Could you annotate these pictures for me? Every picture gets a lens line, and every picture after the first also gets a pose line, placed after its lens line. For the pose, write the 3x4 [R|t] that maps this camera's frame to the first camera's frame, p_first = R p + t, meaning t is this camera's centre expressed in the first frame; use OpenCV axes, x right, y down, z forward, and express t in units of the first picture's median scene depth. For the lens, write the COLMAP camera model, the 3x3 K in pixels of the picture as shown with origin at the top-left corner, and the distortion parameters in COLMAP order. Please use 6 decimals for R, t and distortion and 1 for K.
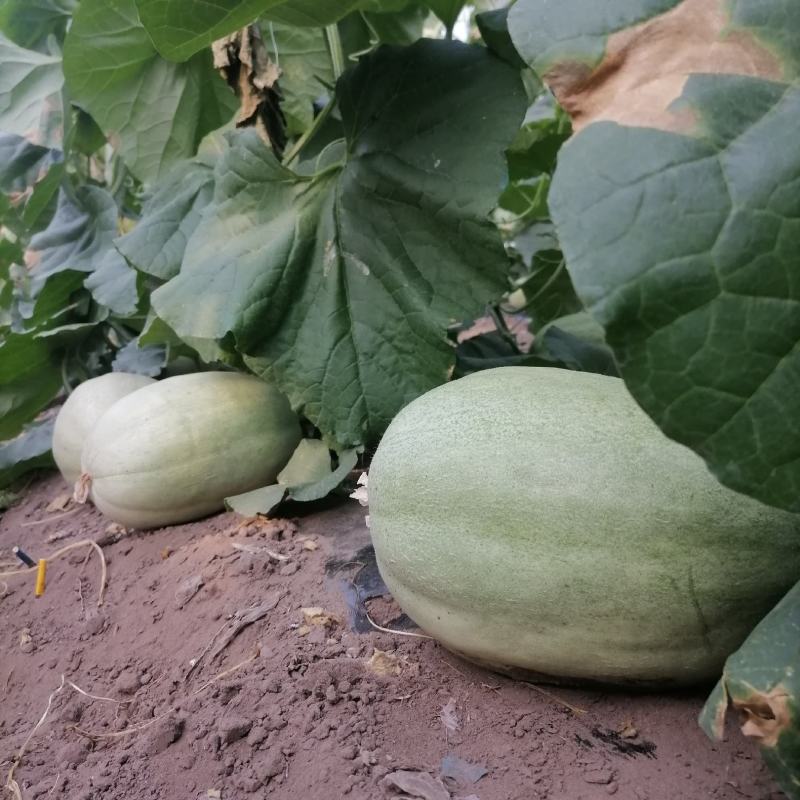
lens RADIAL K [[872.9, 0, 400.0], [0, 872.9, 400.0], [0, 0, 1]] dist [0.056805, -0.035643]
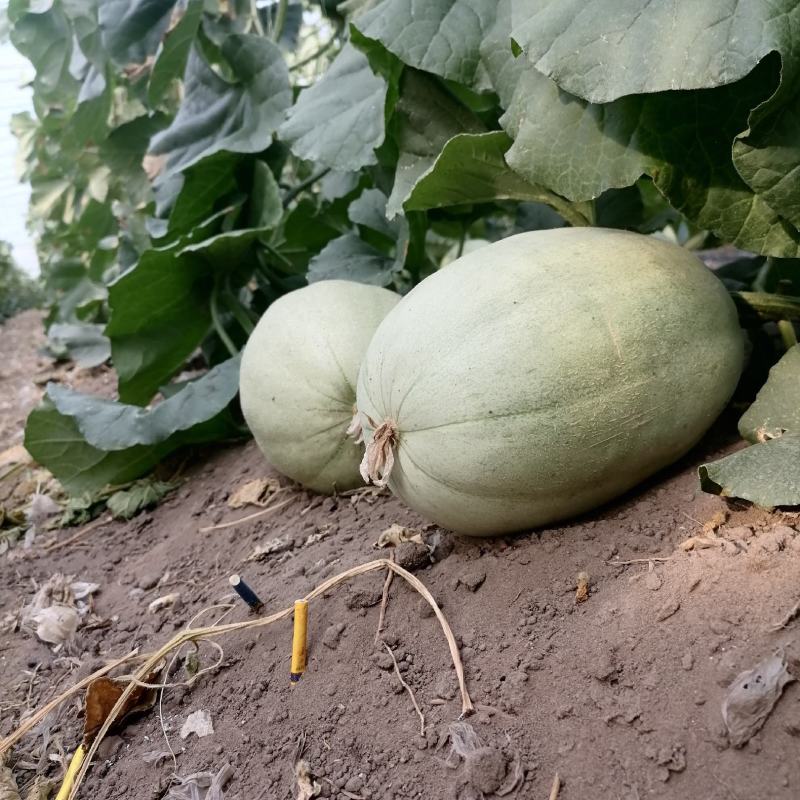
lens RADIAL K [[872.9, 0, 400.0], [0, 872.9, 400.0], [0, 0, 1]] dist [0.056805, -0.035643]
pose [[0.996648, -0.040850, -0.070887, -0.248193], [0.041813, 0.999052, 0.012149, 0.050829], [0.070323, -0.015072, 0.997410, 0.410938]]
